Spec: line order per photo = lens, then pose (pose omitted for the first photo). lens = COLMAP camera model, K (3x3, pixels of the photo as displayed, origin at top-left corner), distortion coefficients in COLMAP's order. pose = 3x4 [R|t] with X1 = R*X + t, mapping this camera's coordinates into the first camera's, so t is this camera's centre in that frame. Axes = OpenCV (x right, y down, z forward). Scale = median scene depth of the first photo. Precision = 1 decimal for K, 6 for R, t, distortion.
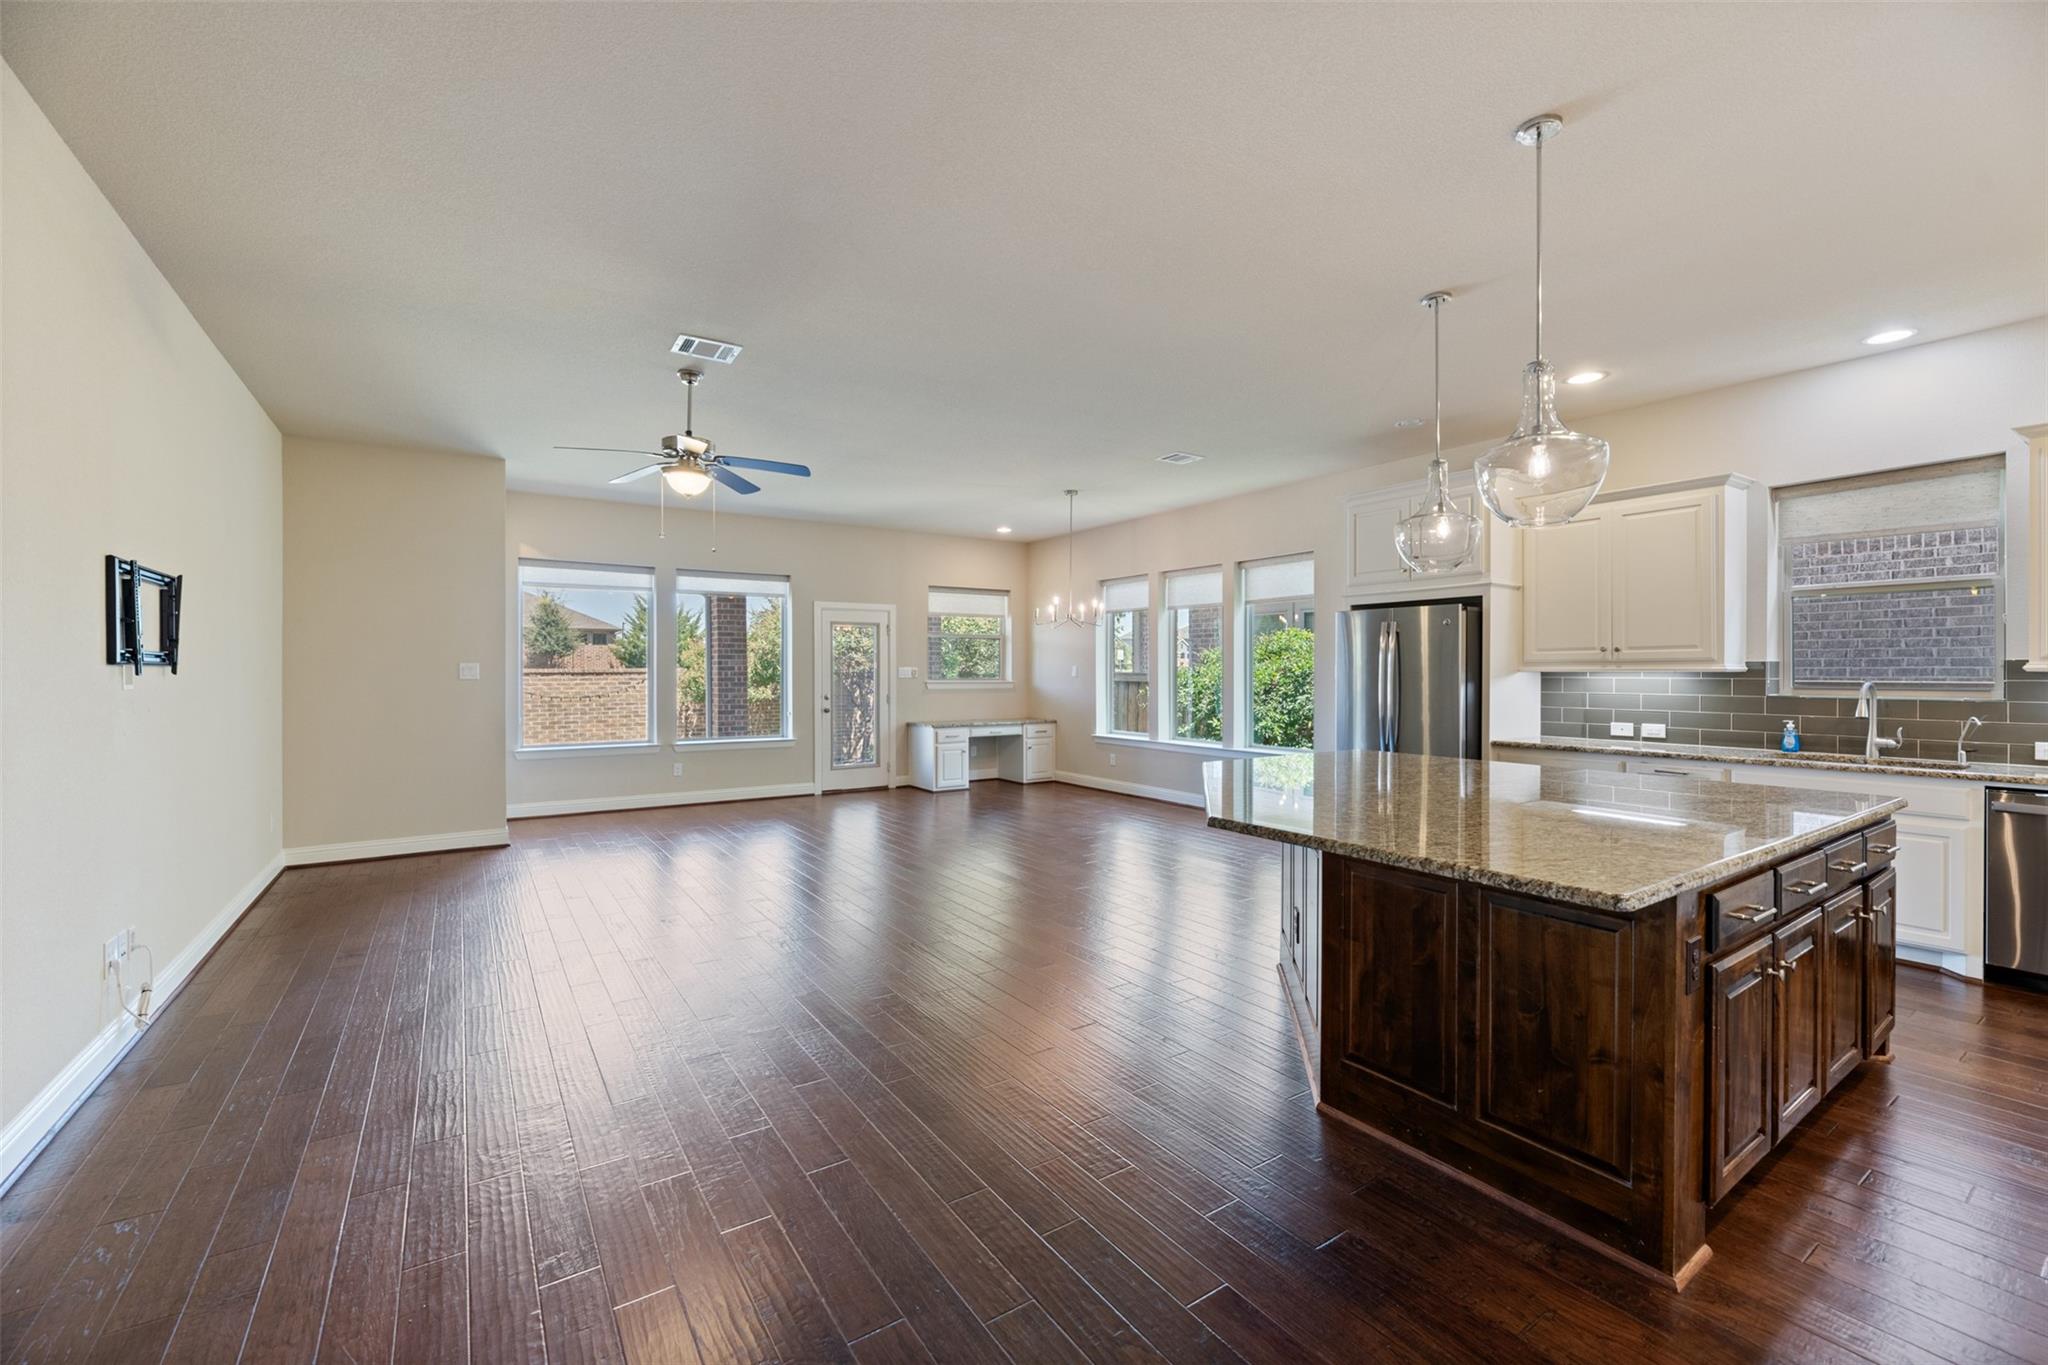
lens RADIAL K [[831.4, 0, 1036.2], [0, 831.4, 673.6], [0, 0, 1]] dist [-0.001040, -0.000937]
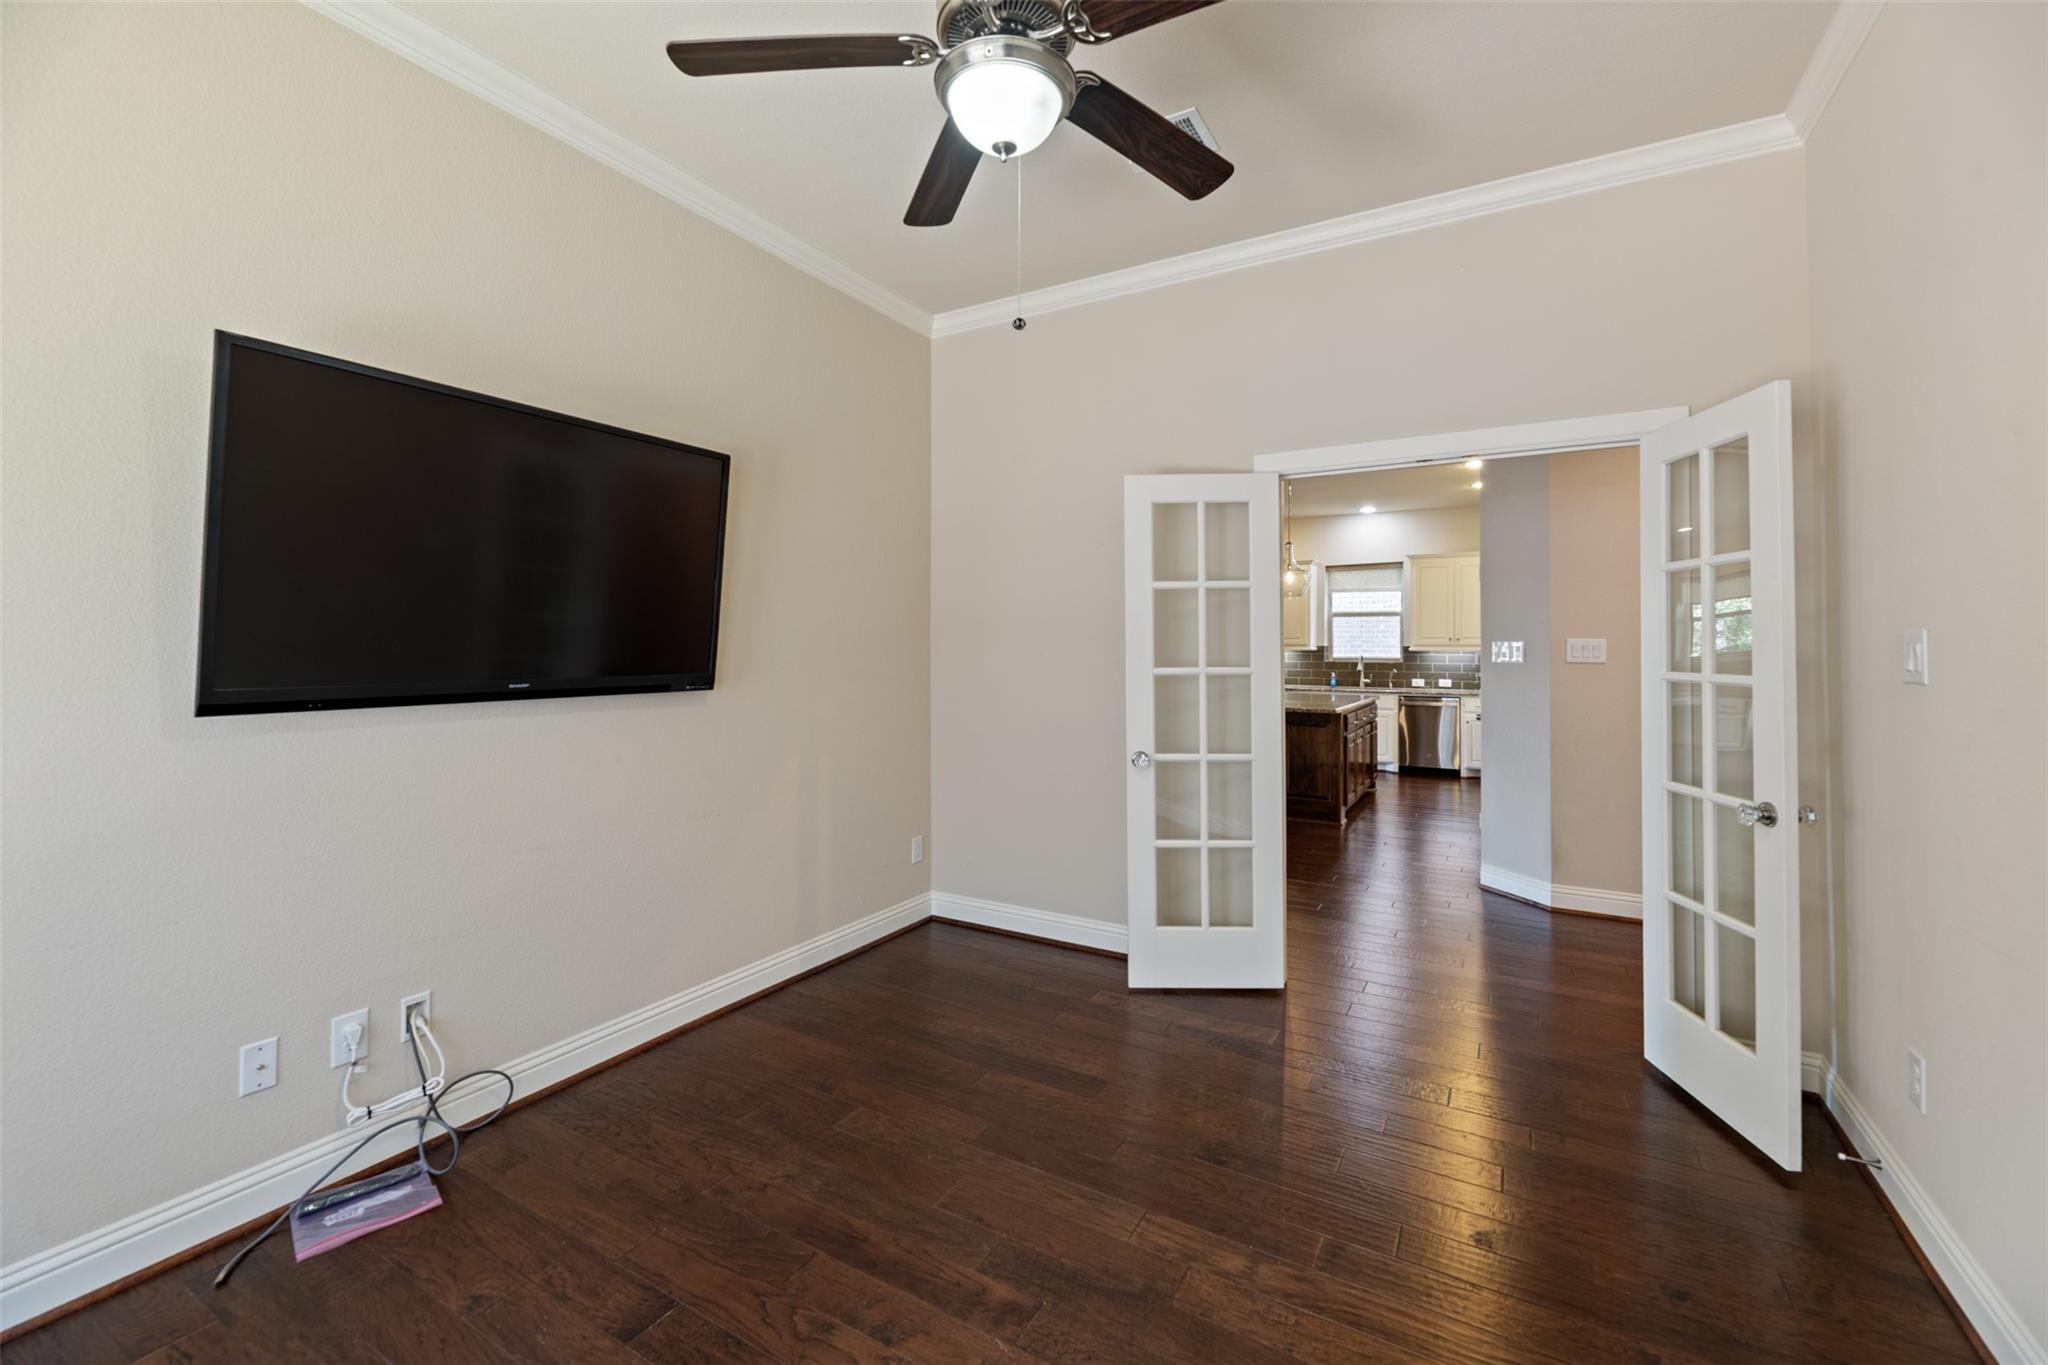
lens RADIAL K [[831.4, 0, 1018.6], [0, 831.4, 637.9], [0, 0, 1]] dist [-0.001040, -0.000937]
pose [[0.905940, 0.008524, 0.423321, -0.497548], [-0.002814, 0.999896, -0.014112, -0.001408], [-0.423397, 0.011593, 0.905870, -0.411279]]
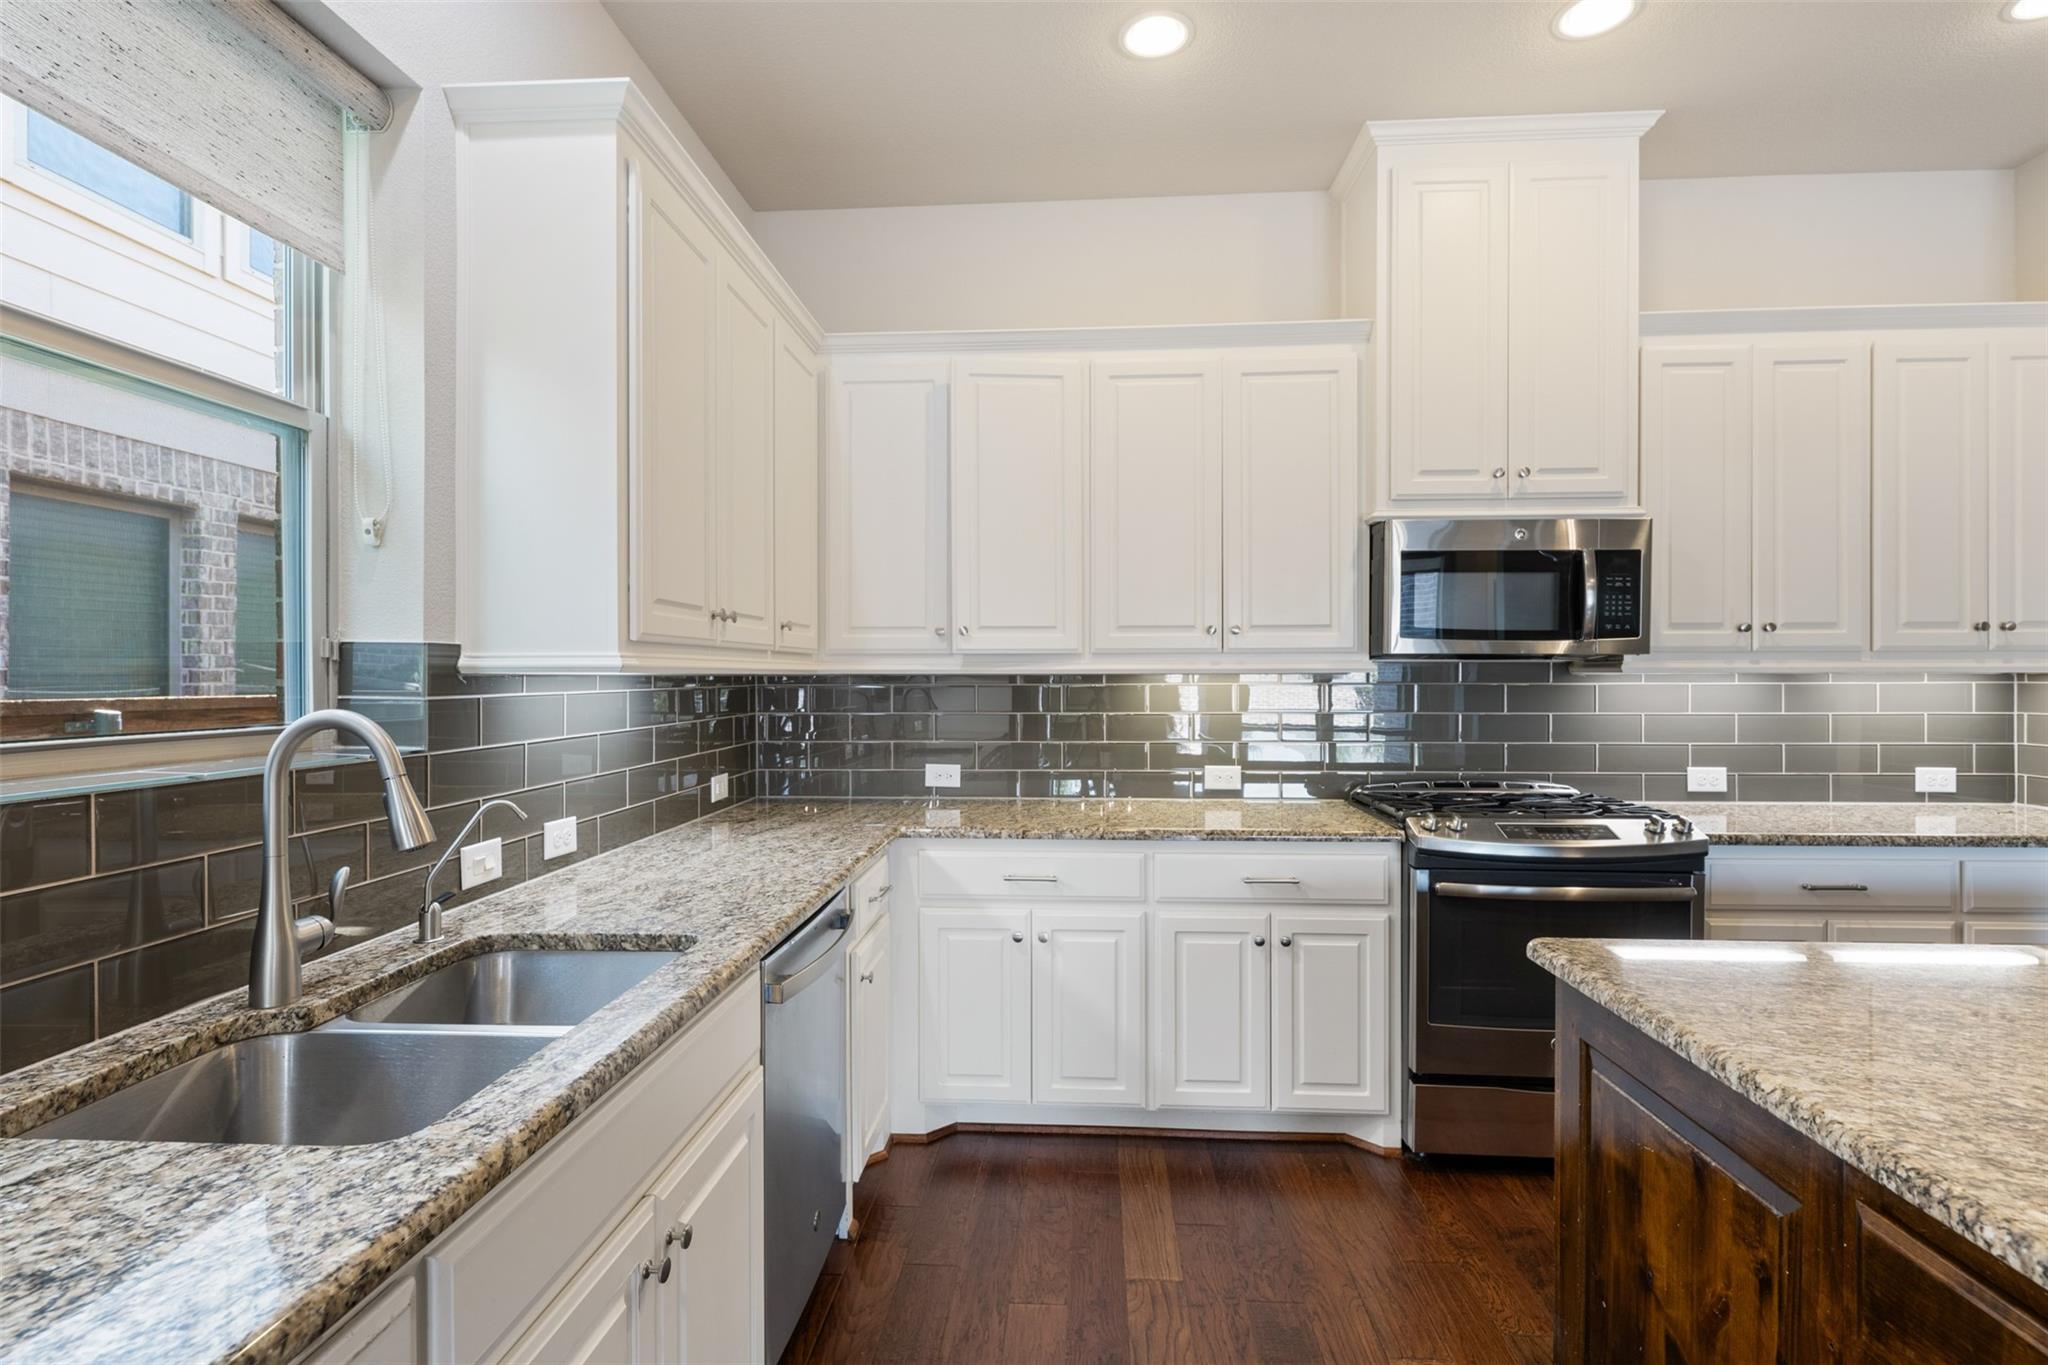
lens RADIAL K [[995.2, 0, 1037.8], [0, 995.2, 678.5], [0, 0, 1]] dist [0.000246, -0.000334]
pose [[-0.802121, -0.002506, 0.597156, 0.367530], [0.000733, 0.999986, 0.005181, -0.000790], [-0.597161, 0.004594, -0.802109, 0.646268]]
